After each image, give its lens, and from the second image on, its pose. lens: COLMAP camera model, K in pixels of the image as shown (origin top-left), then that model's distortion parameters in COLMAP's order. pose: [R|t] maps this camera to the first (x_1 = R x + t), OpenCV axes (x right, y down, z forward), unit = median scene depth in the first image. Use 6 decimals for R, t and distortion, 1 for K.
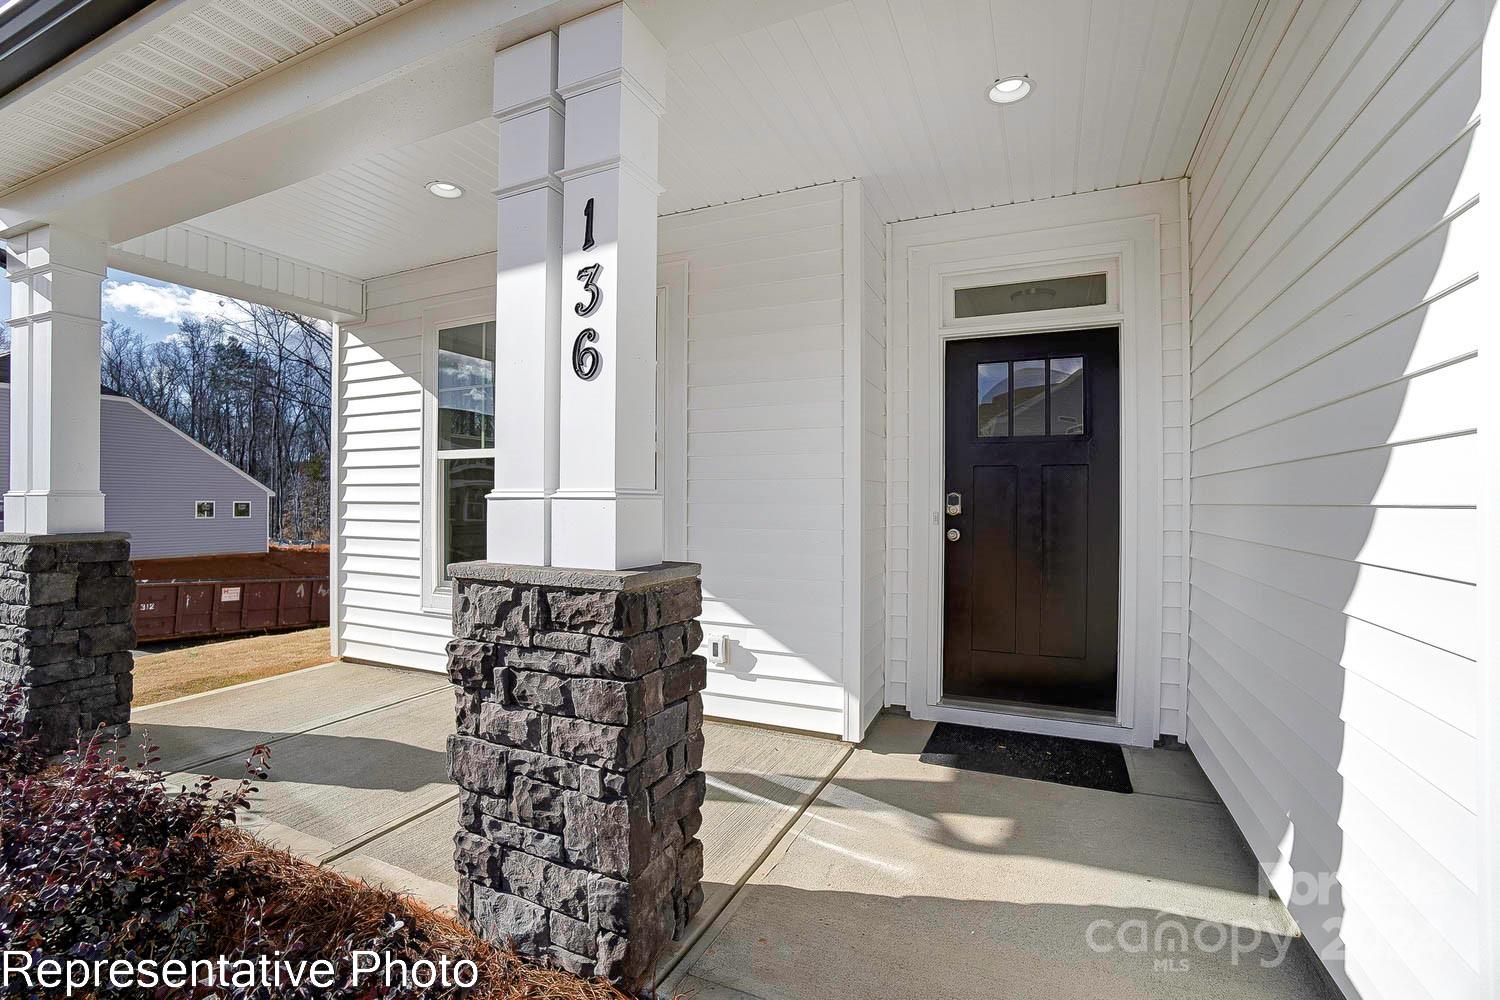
lens RADIAL K [[667.8, 0, 750.0], [0, 667.8, 497.6], [0, 0, 1]] dist [-0.066551, 0.024555]
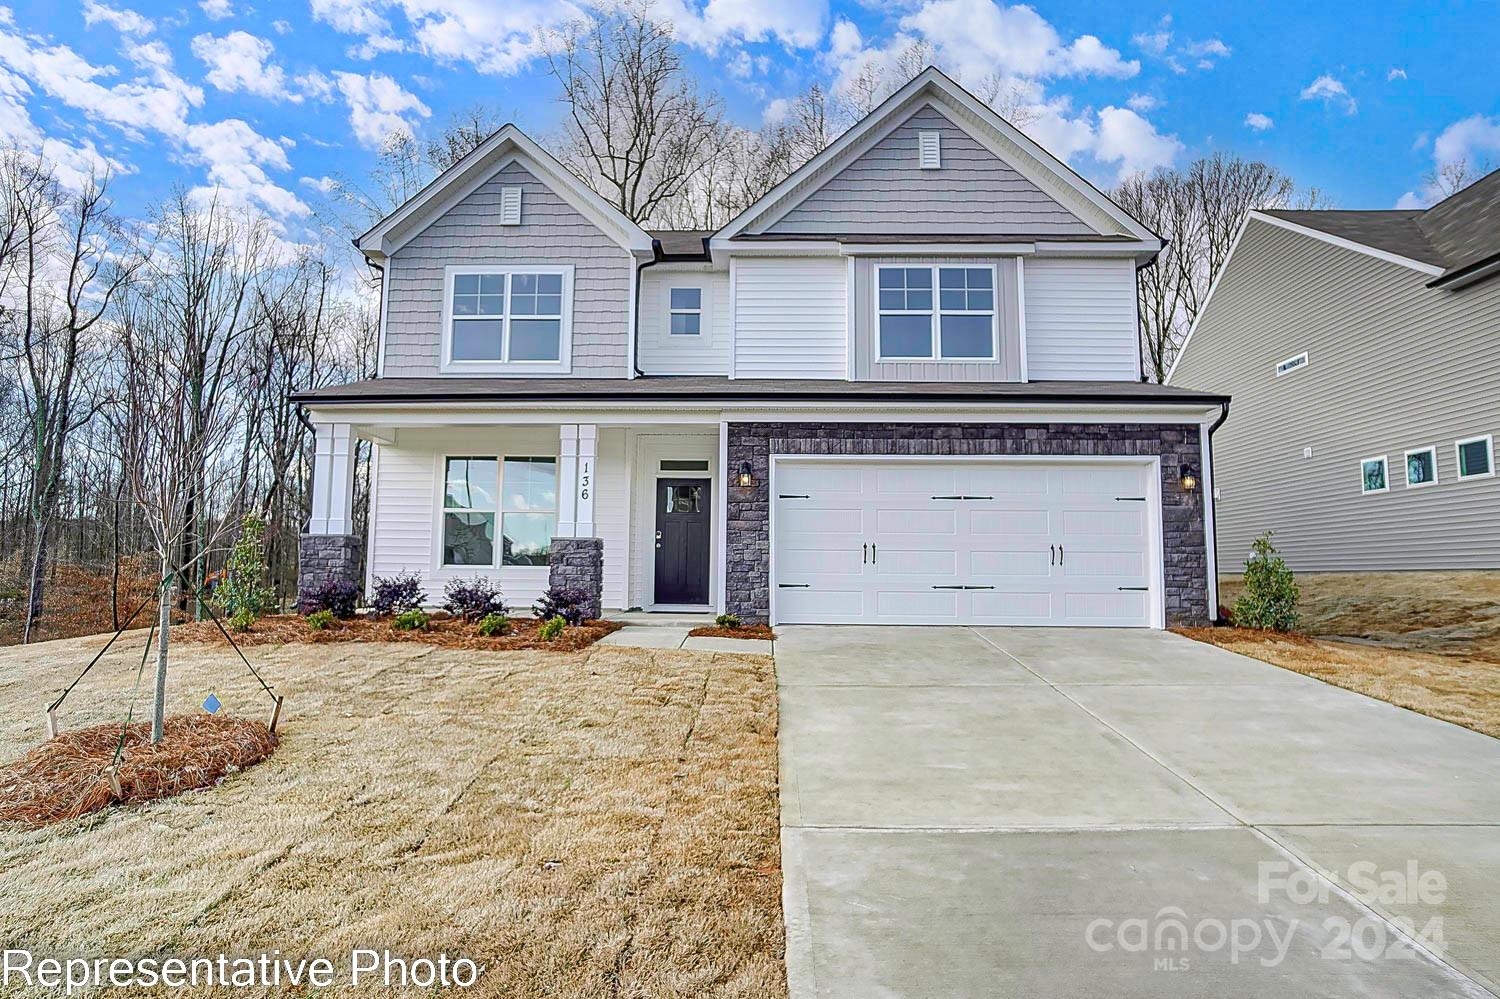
lens RADIAL K [[781.5, 0, 750.0], [0, 781.5, 499.5], [0, 0, 1]] dist [0.000153, -0.000003]
pose [[0.921012, 0.040123, 0.387463, -0.689109], [-0.002508, 0.995271, -0.097103, 0.195709], [-0.389526, 0.088462, 0.916757, -2.423795]]
